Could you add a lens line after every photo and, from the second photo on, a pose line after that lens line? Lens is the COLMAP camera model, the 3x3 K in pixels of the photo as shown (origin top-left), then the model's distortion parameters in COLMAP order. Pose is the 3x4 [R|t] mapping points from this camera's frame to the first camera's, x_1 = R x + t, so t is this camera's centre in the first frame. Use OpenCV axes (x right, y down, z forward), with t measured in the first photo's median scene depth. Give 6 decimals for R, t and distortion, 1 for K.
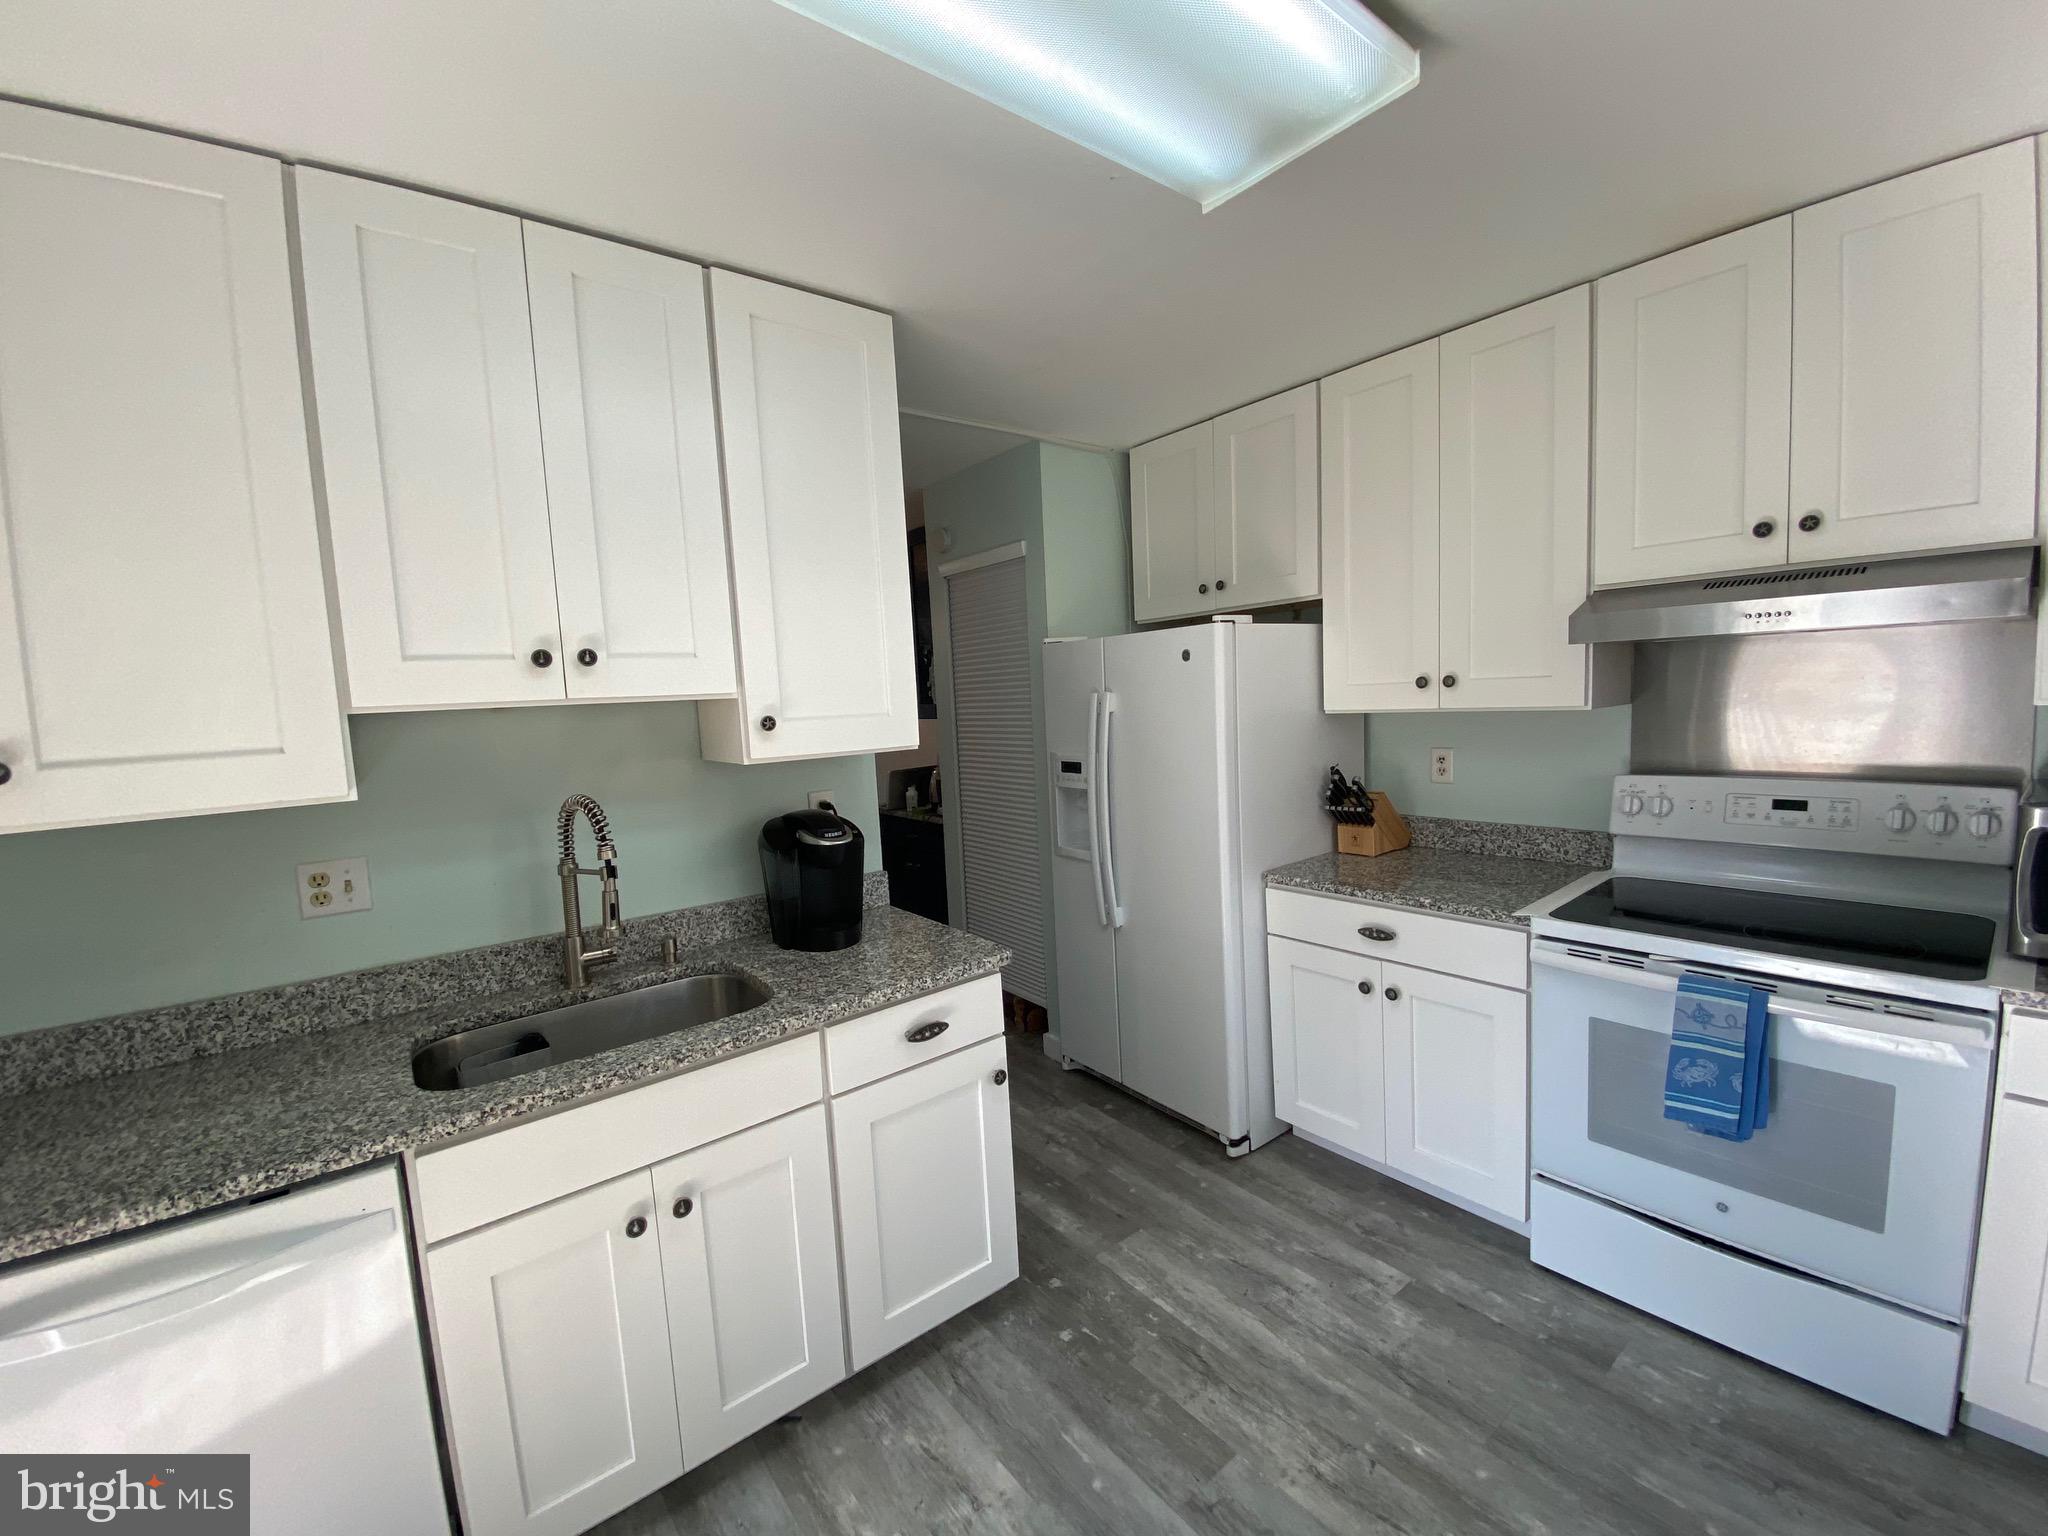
lens RADIAL K [[829.1, 0, 1017.5], [0, 829.1, 774.0], [0, 0, 1]] dist [0.013015, -0.015968]
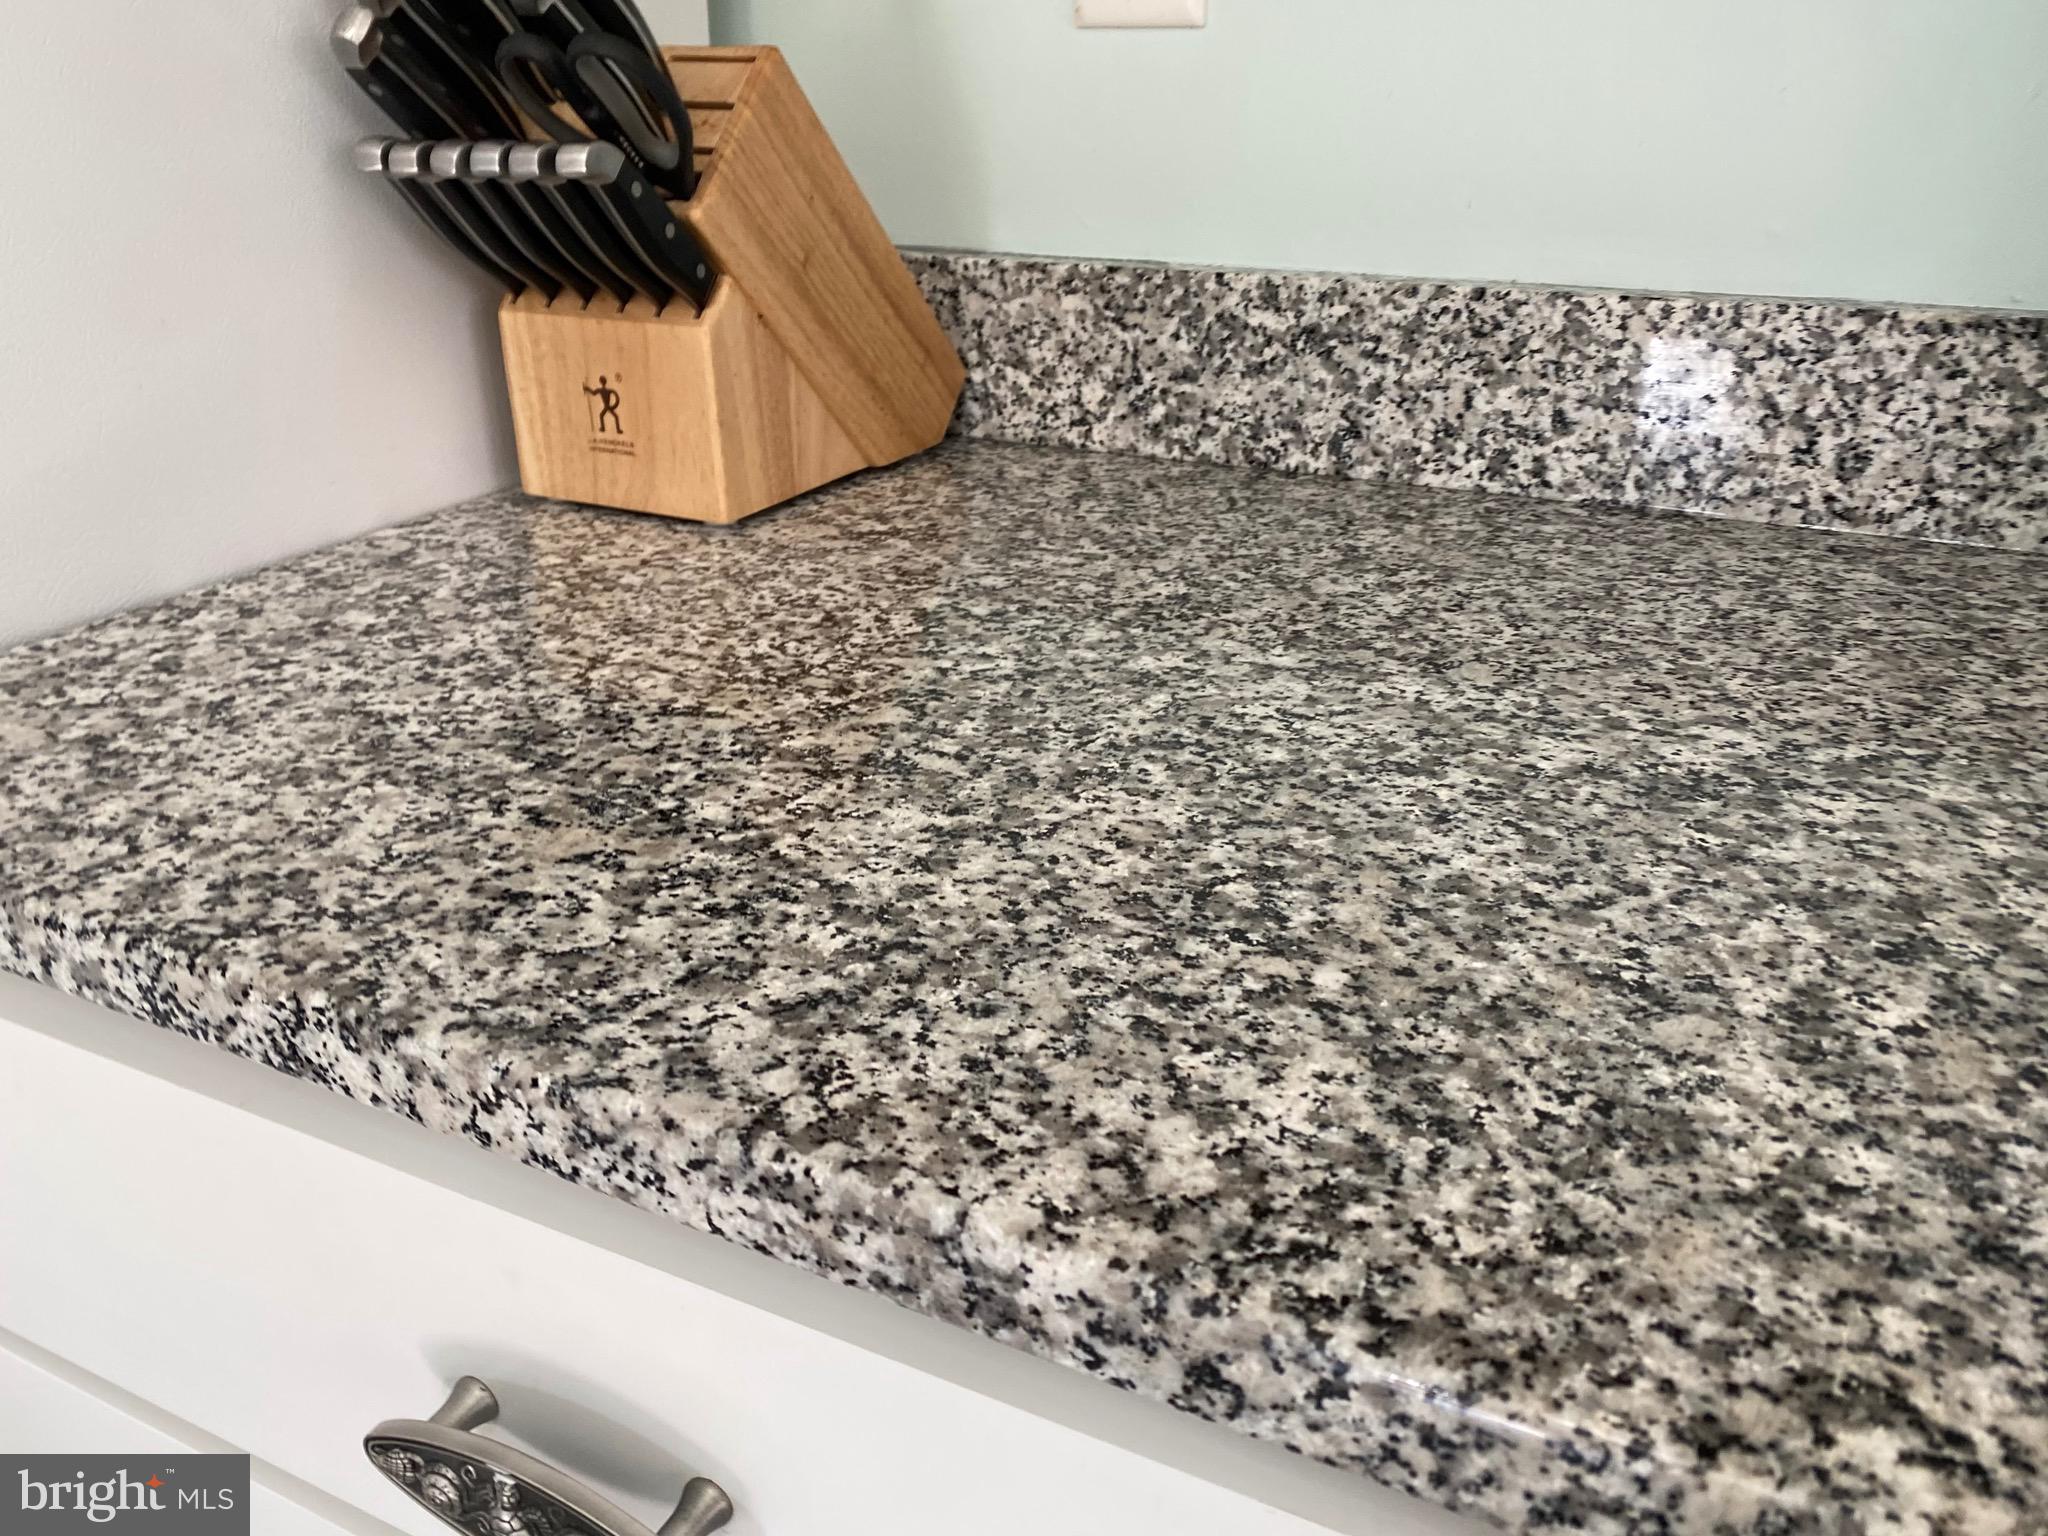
lens RADIAL K [[1582.8, 0, 1023.7], [0, 1582.8, 769.3], [0, 0, 1]] dist [0.046013, -0.030616]
pose [[0.900293, -0.120072, 0.418396, 0.354388], [-0.013089, 0.953299, 0.301744, 0.055625], [-0.435087, -0.277134, 0.856677, 0.724905]]
